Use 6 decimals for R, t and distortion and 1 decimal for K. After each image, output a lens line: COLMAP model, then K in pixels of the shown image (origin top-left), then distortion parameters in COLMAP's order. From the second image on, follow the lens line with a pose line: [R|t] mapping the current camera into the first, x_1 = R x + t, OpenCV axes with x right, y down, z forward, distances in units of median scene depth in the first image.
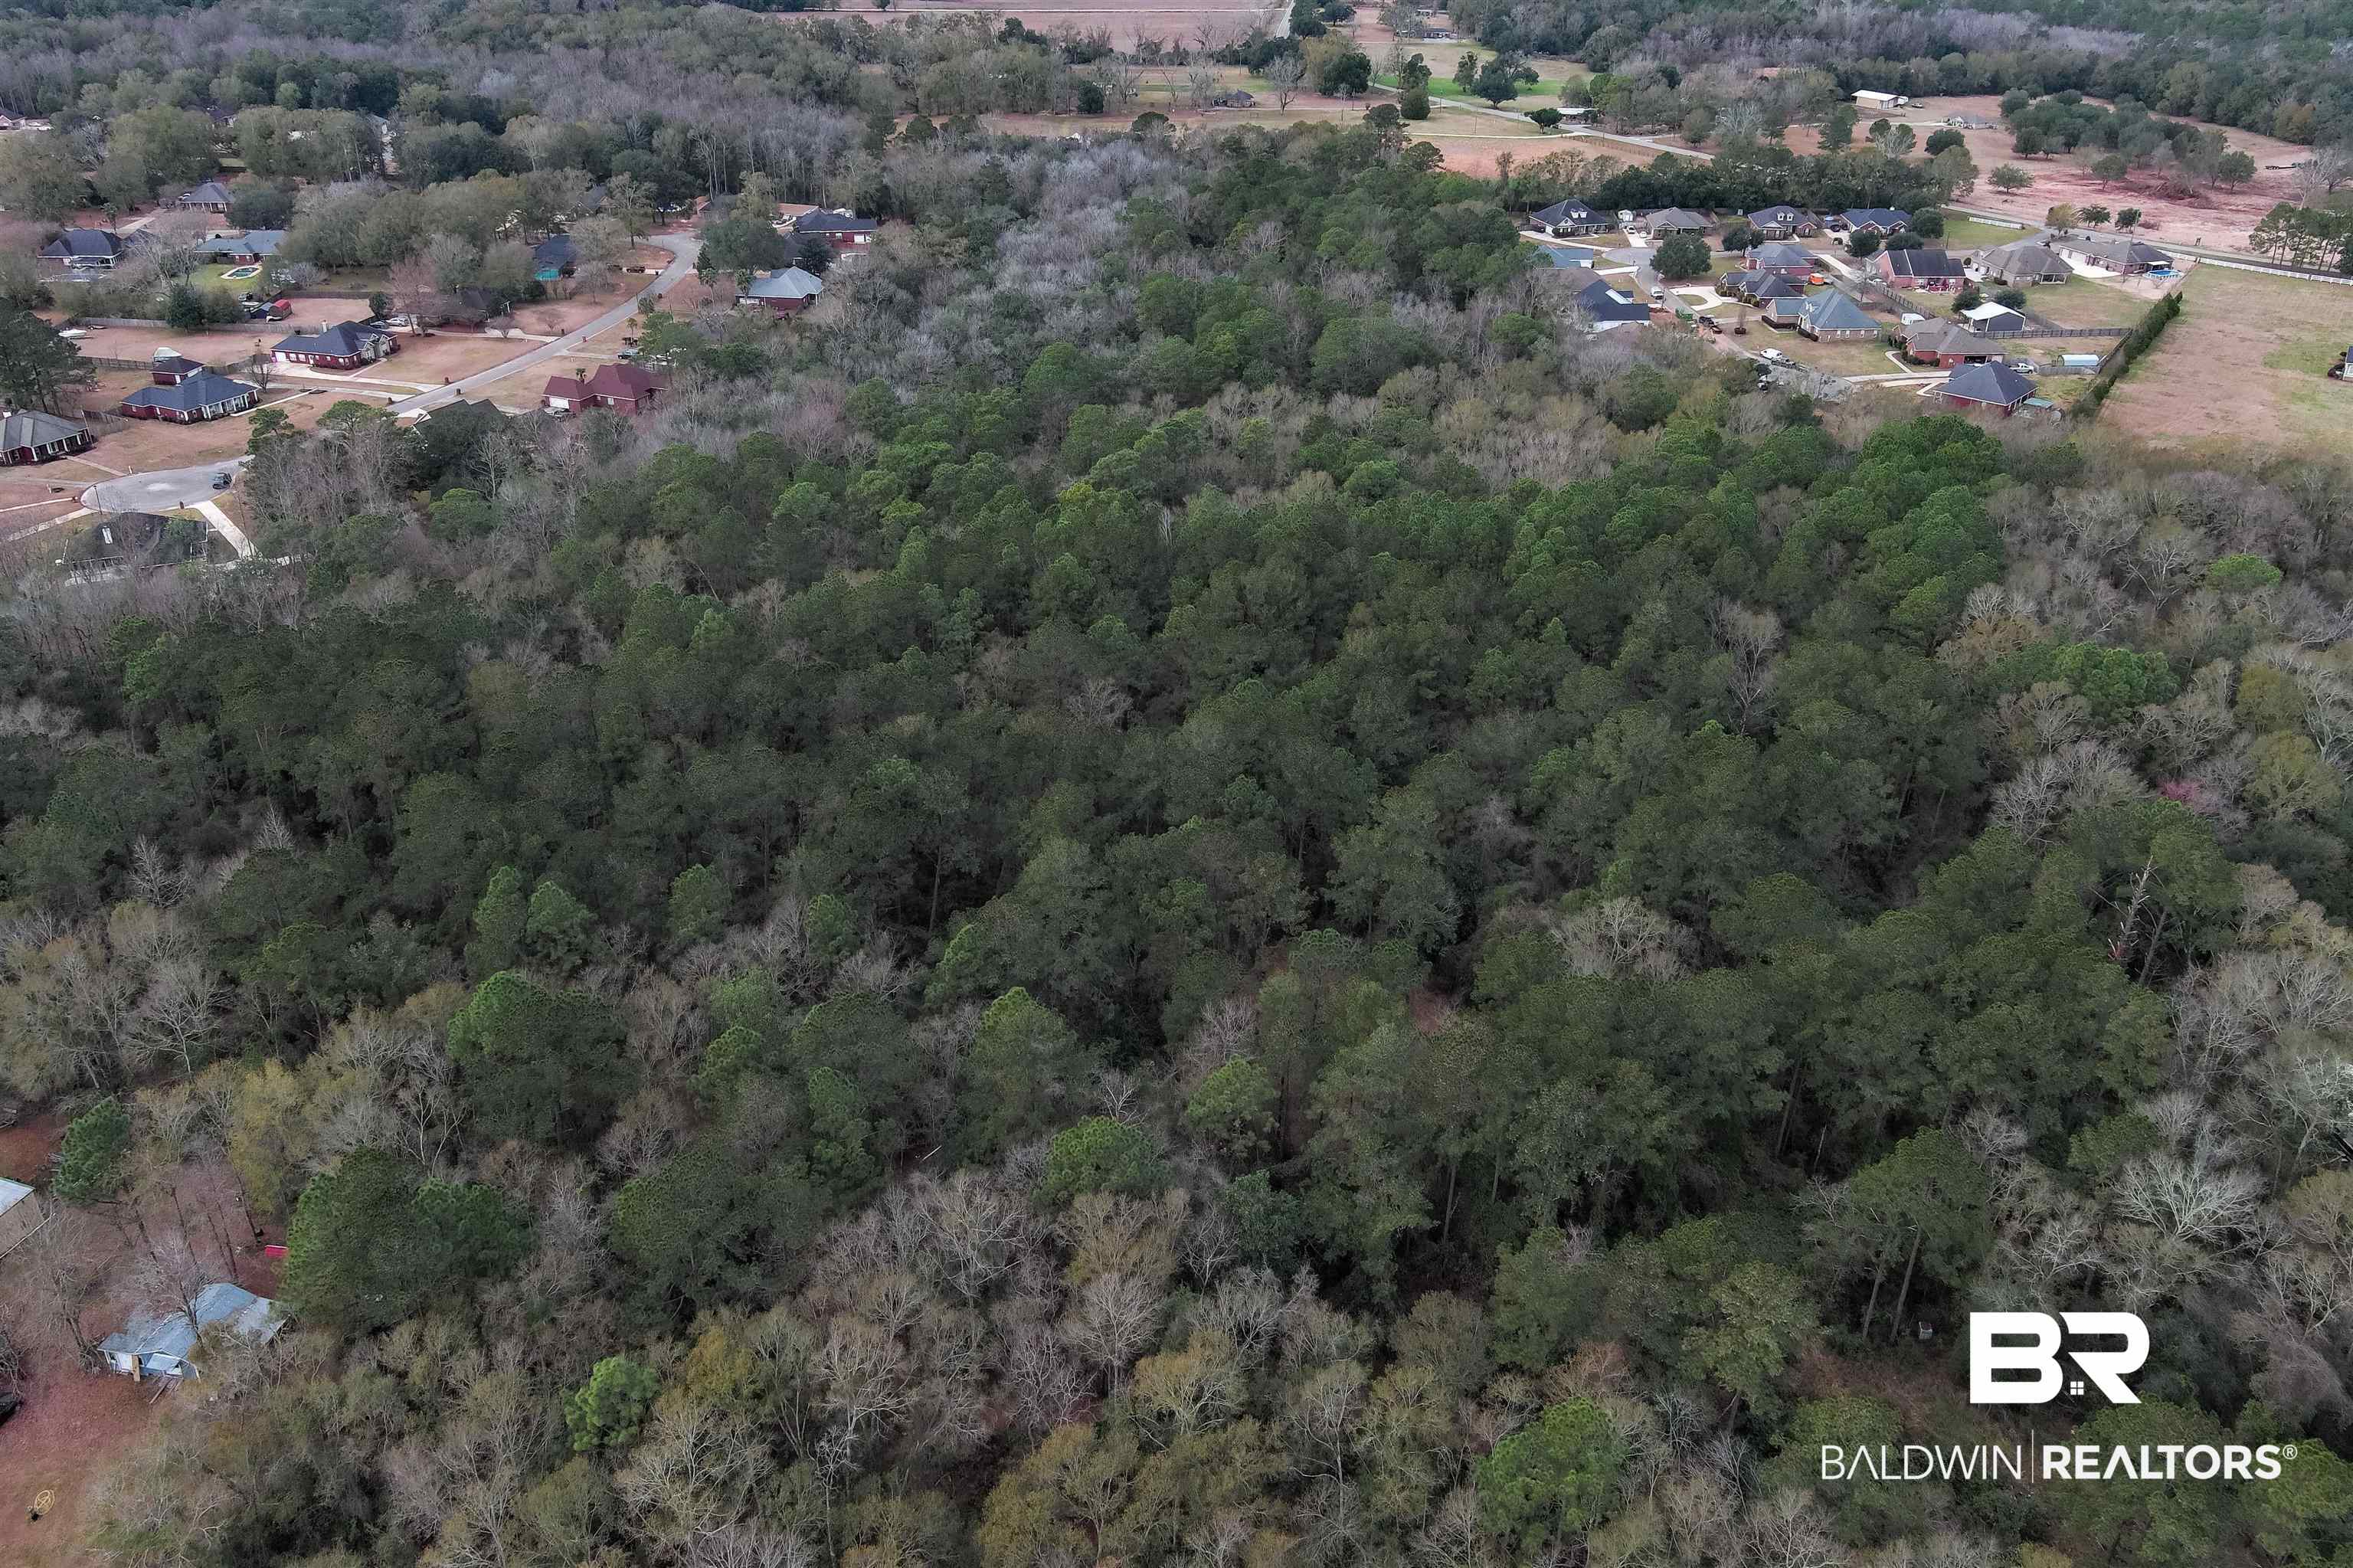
lens RADIAL K [[1827.4, 0, 1176.5], [0, 1827.4, 784.0], [0, 0, 1]] dist [0.008218, -0.006451]
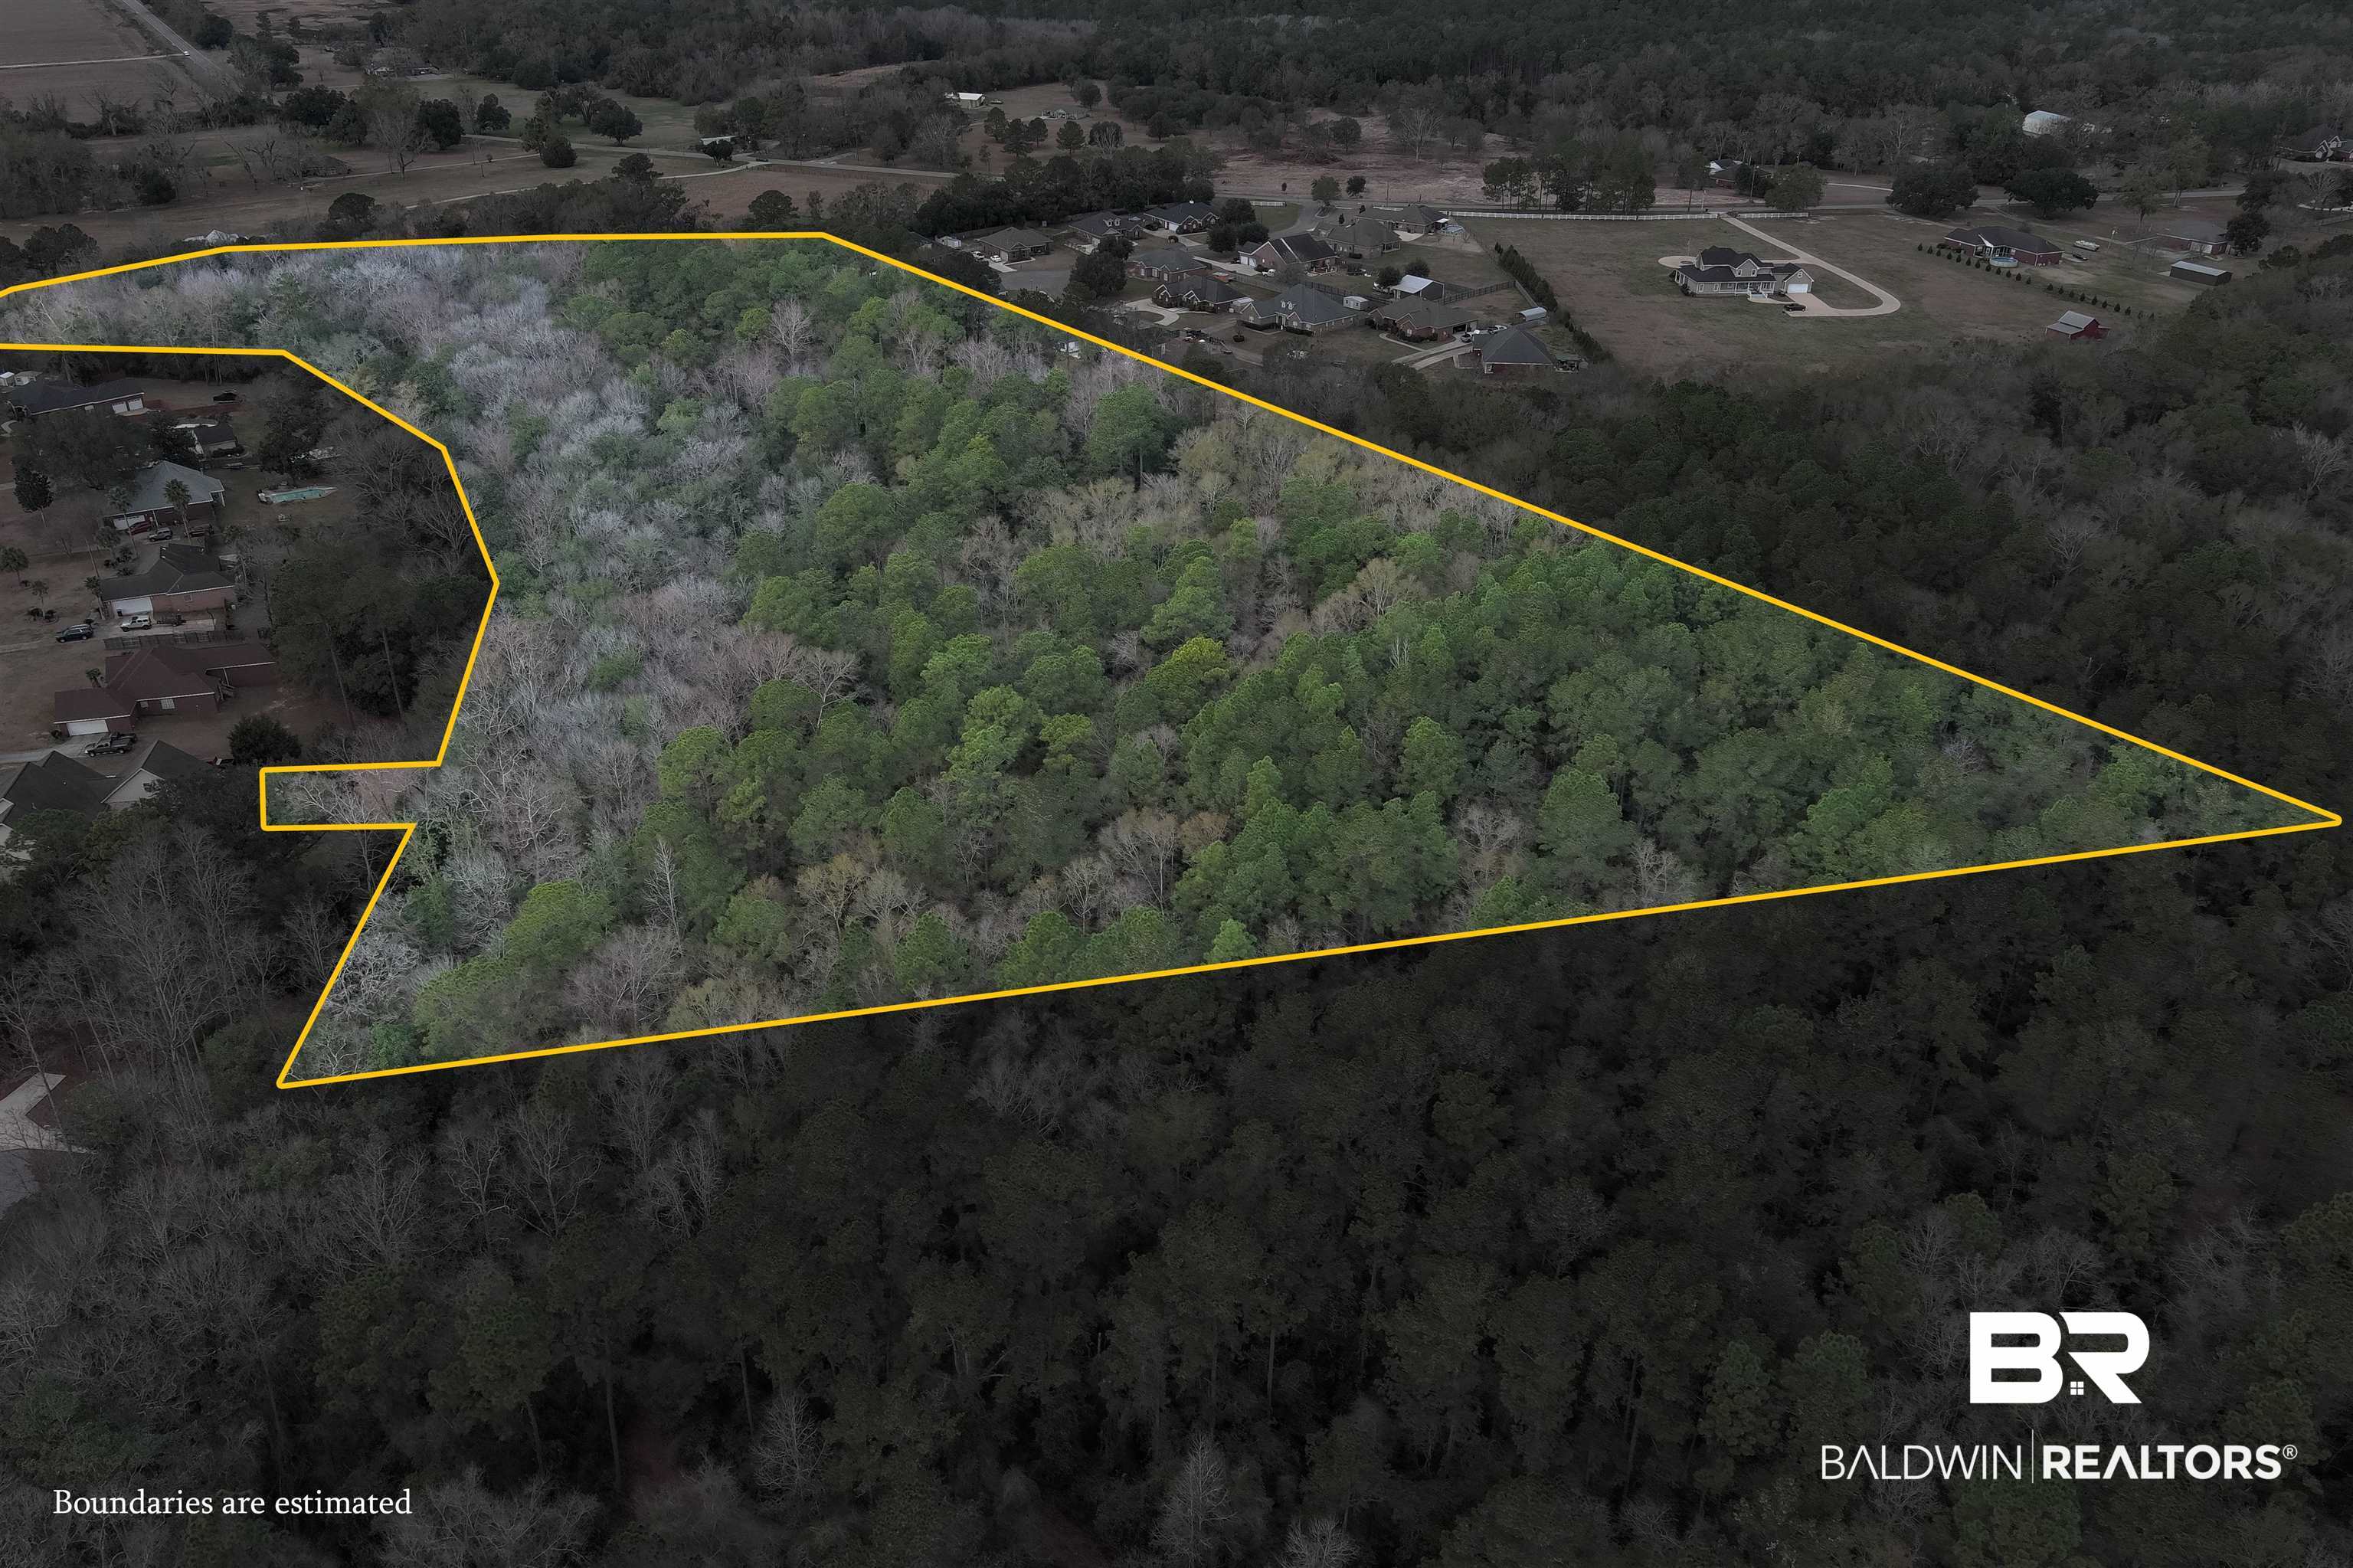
lens RADIAL K [[1827.4, 0, 1176.5], [0, 1827.4, 784.0], [0, 0, 1]] dist [0.008218, -0.006451]
pose [[0.775556, -0.296752, 0.557182, -0.319978], [0.296760, 0.950402, 0.093110, -0.107592], [-0.557178, 0.093137, 0.825154, 0.192097]]
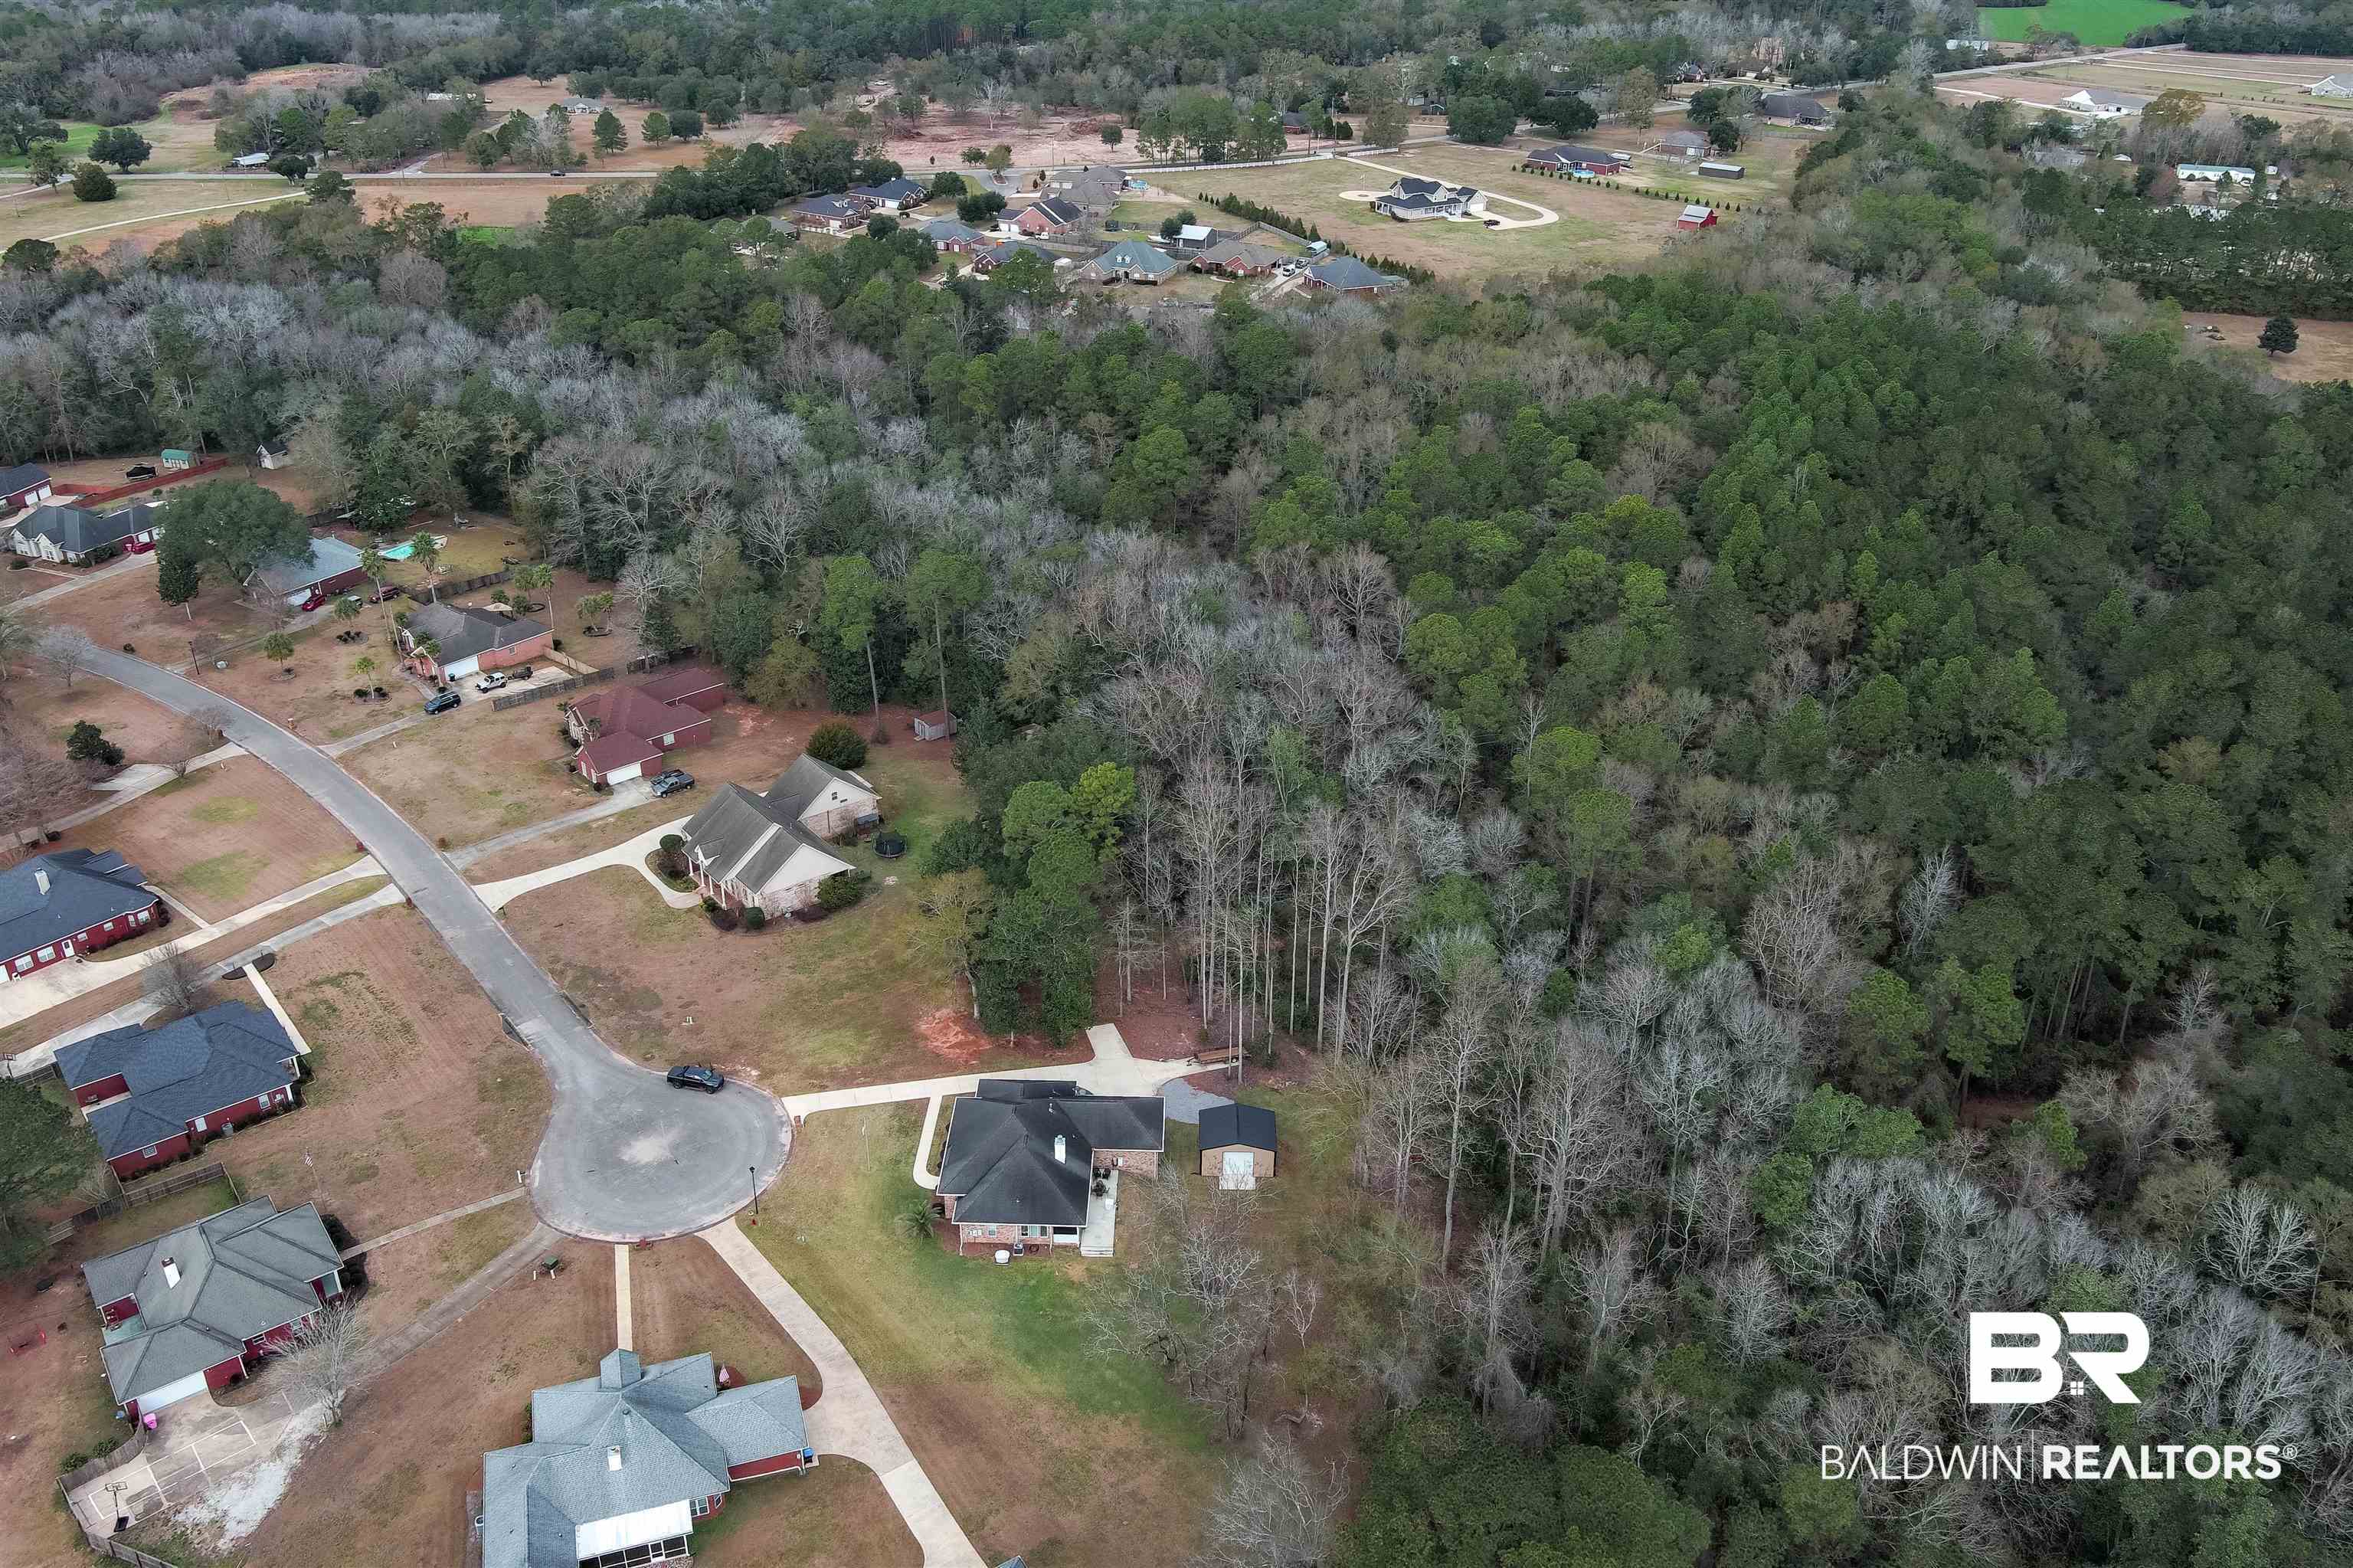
lens RADIAL K [[1827.4, 0, 1176.5], [0, 1827.4, 784.0], [0, 0, 1]] dist [0.008218, -0.006451]
pose [[0.412573, -0.432594, 0.801652, -0.601239], [0.422769, 0.870454, 0.252142, -0.225853], [-0.806877, 0.234887, 0.542013, 0.406080]]
